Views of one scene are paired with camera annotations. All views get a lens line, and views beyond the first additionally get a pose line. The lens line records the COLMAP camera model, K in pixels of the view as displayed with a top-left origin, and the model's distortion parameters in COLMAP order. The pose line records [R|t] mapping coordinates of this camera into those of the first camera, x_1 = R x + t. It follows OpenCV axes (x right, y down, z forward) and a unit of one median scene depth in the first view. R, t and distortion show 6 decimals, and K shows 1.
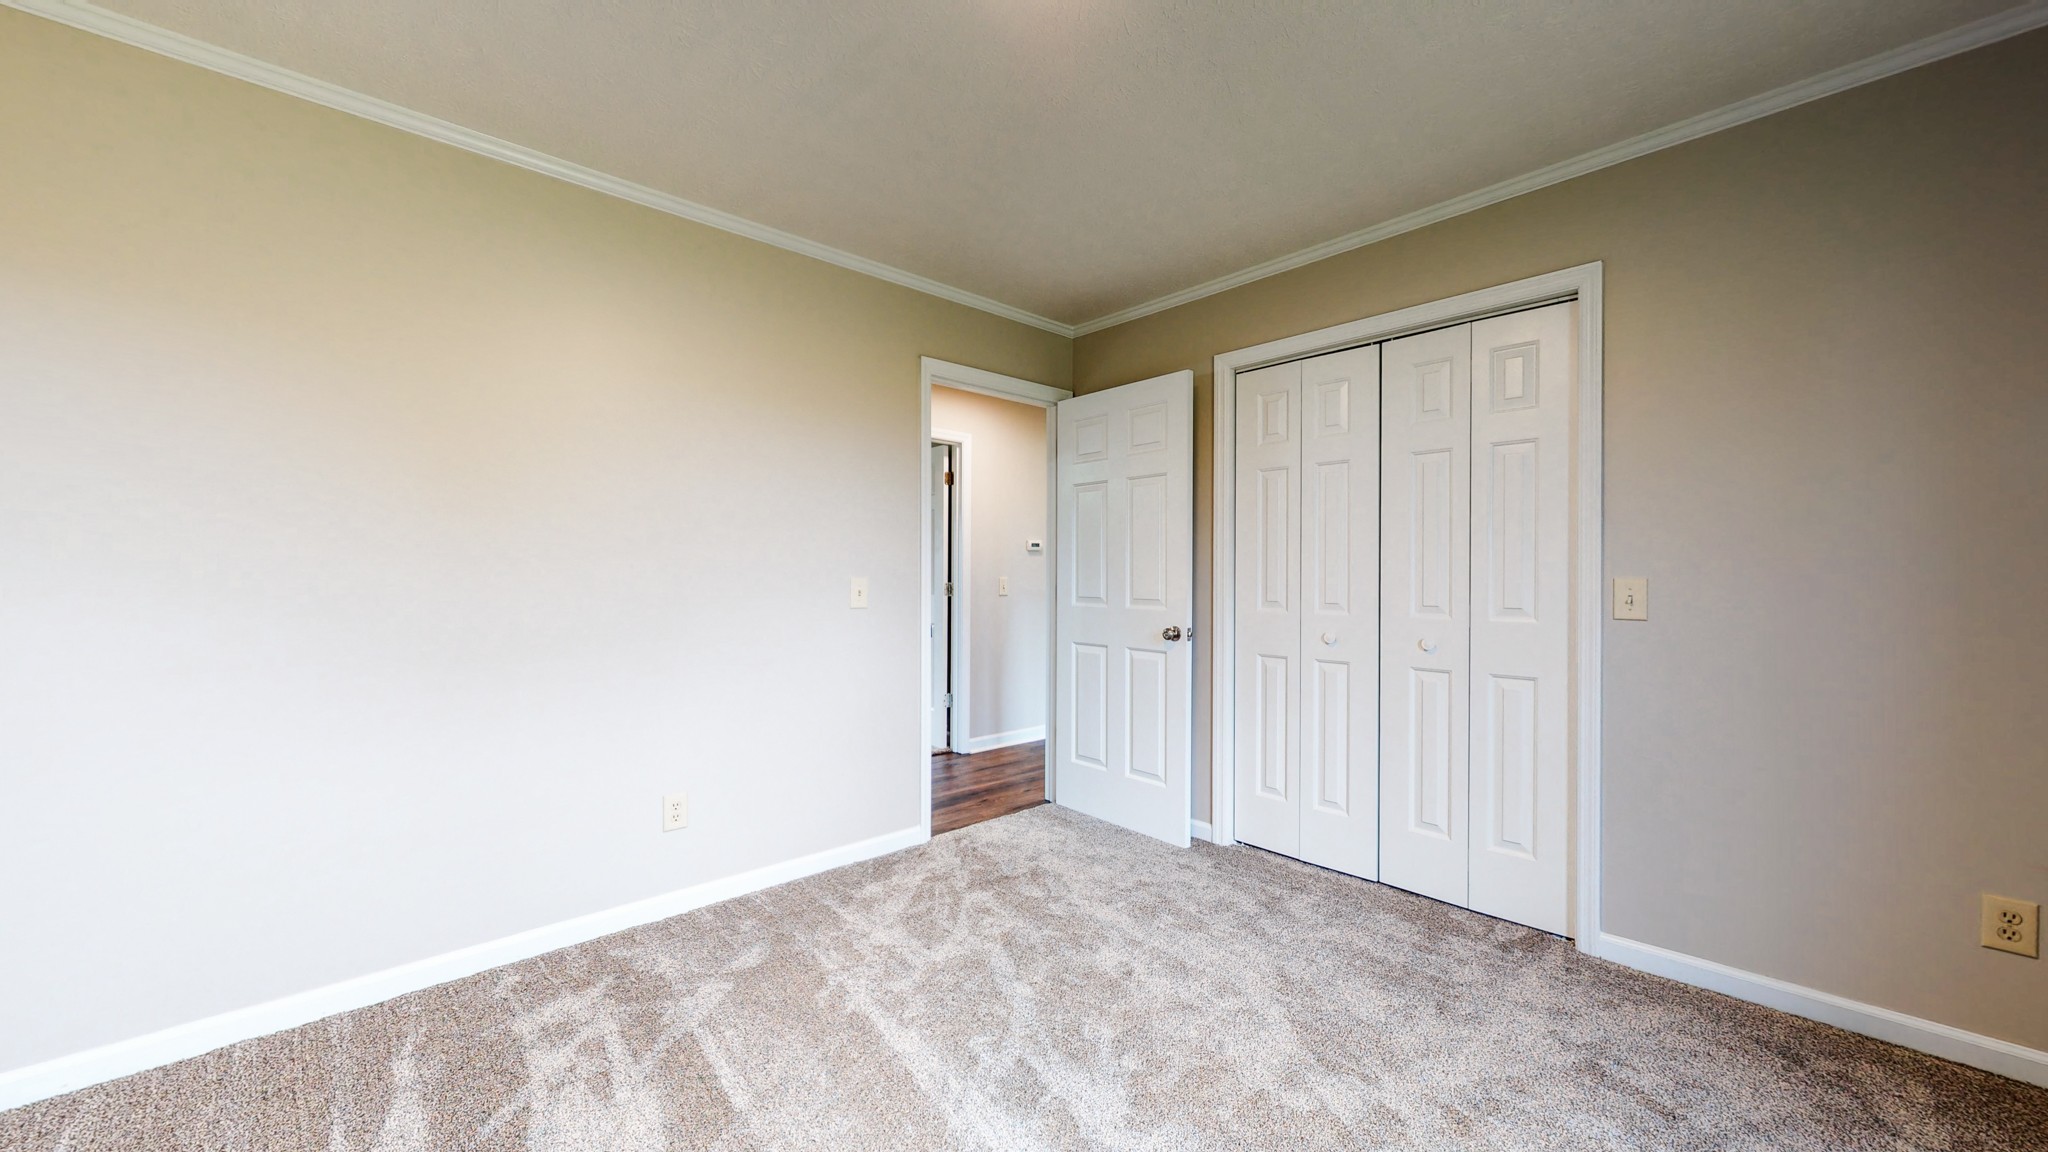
lens RADIAL K [[752.4, 0, 1024.0], [0, 752.4, 583.8], [0, 0, 1]] dist [0.000981, -0.000390]
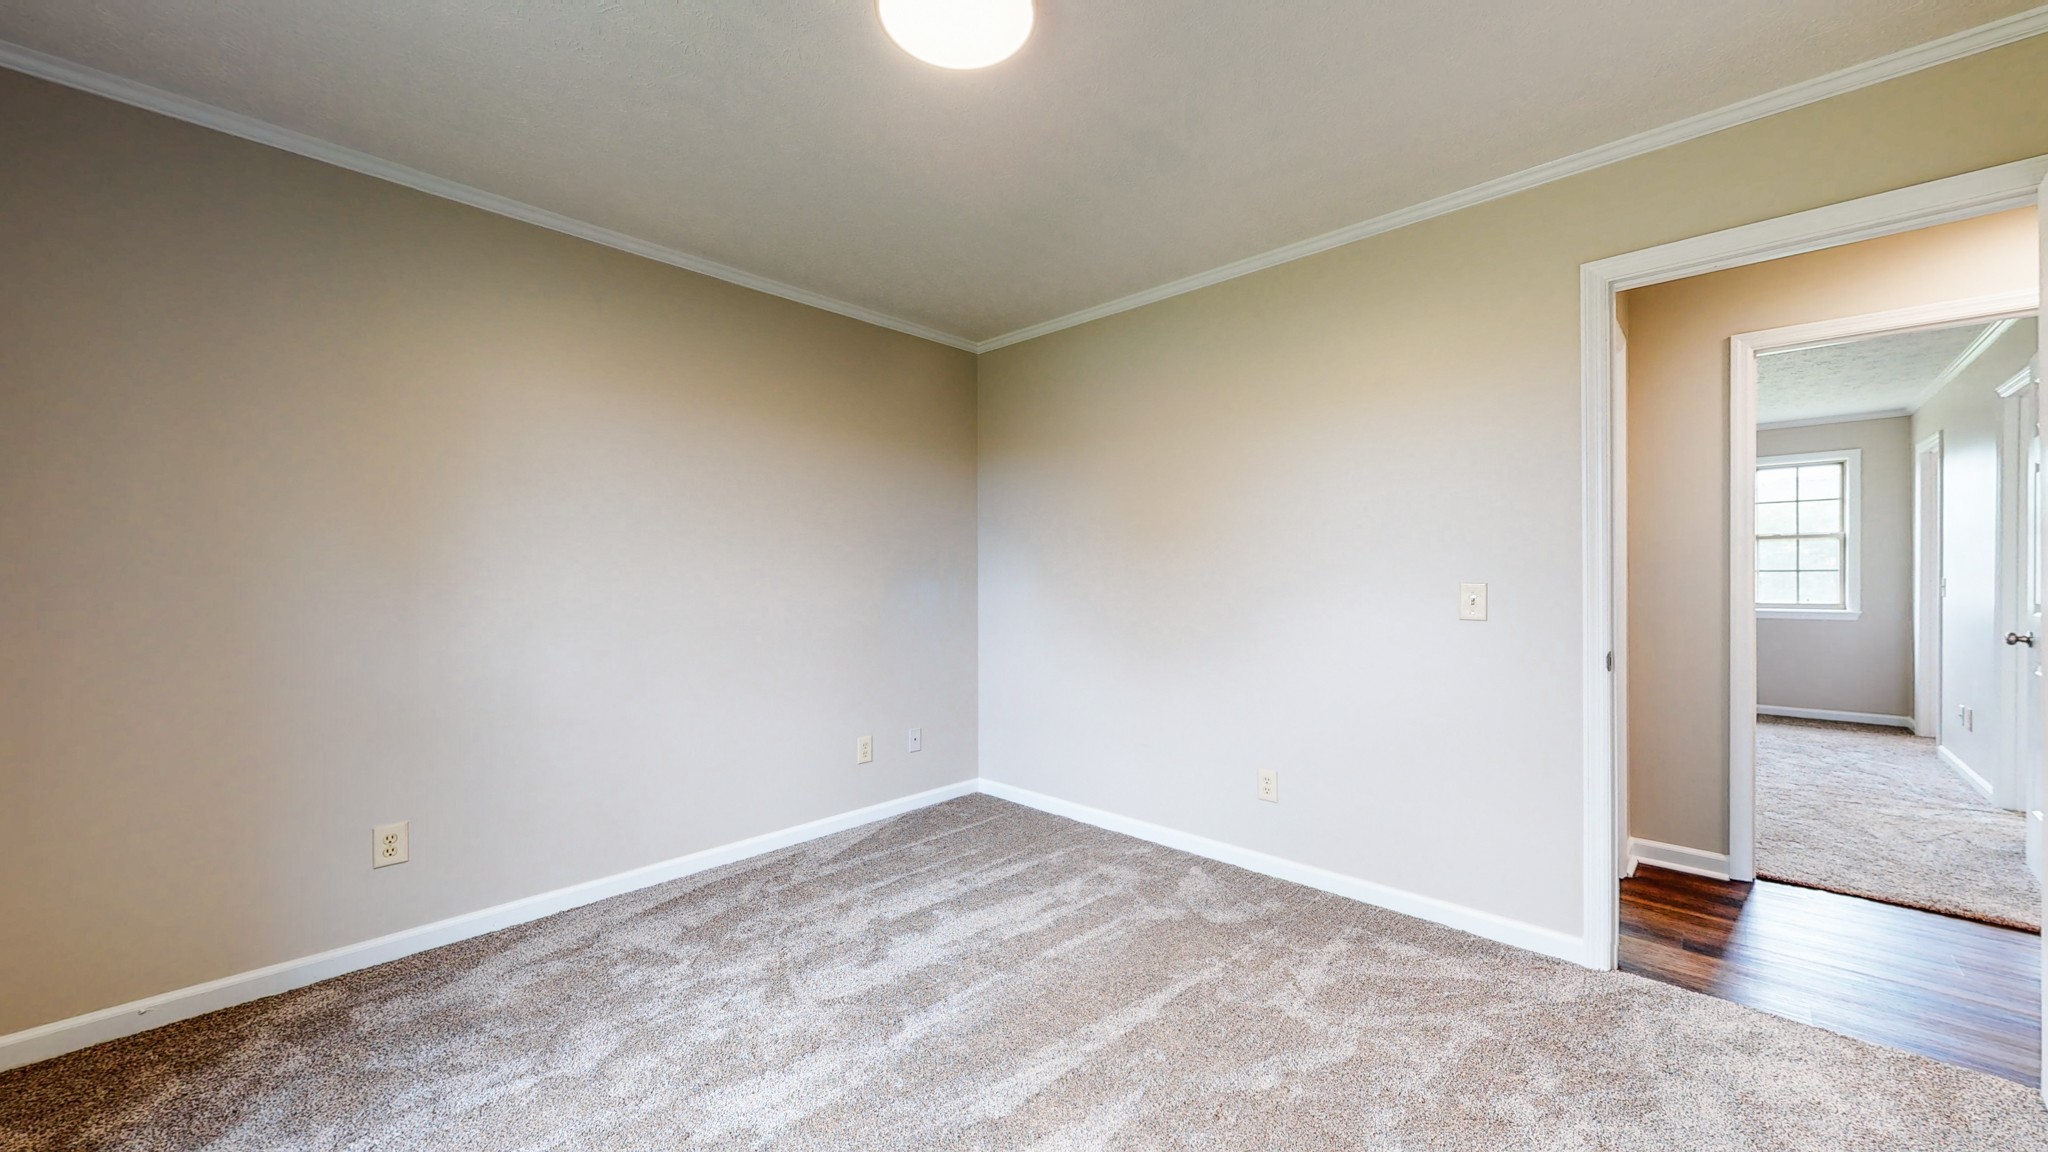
lens RADIAL K [[752.4, 0, 1026.1], [0, 752.4, 555.0], [0, 0, 1]] dist [0.000981, -0.000390]
pose [[0.053554, -0.036596, -0.997894, 0.776813], [-0.007134, 0.999289, -0.037030, -0.005515], [0.998539, 0.009103, 0.053255, 0.638974]]
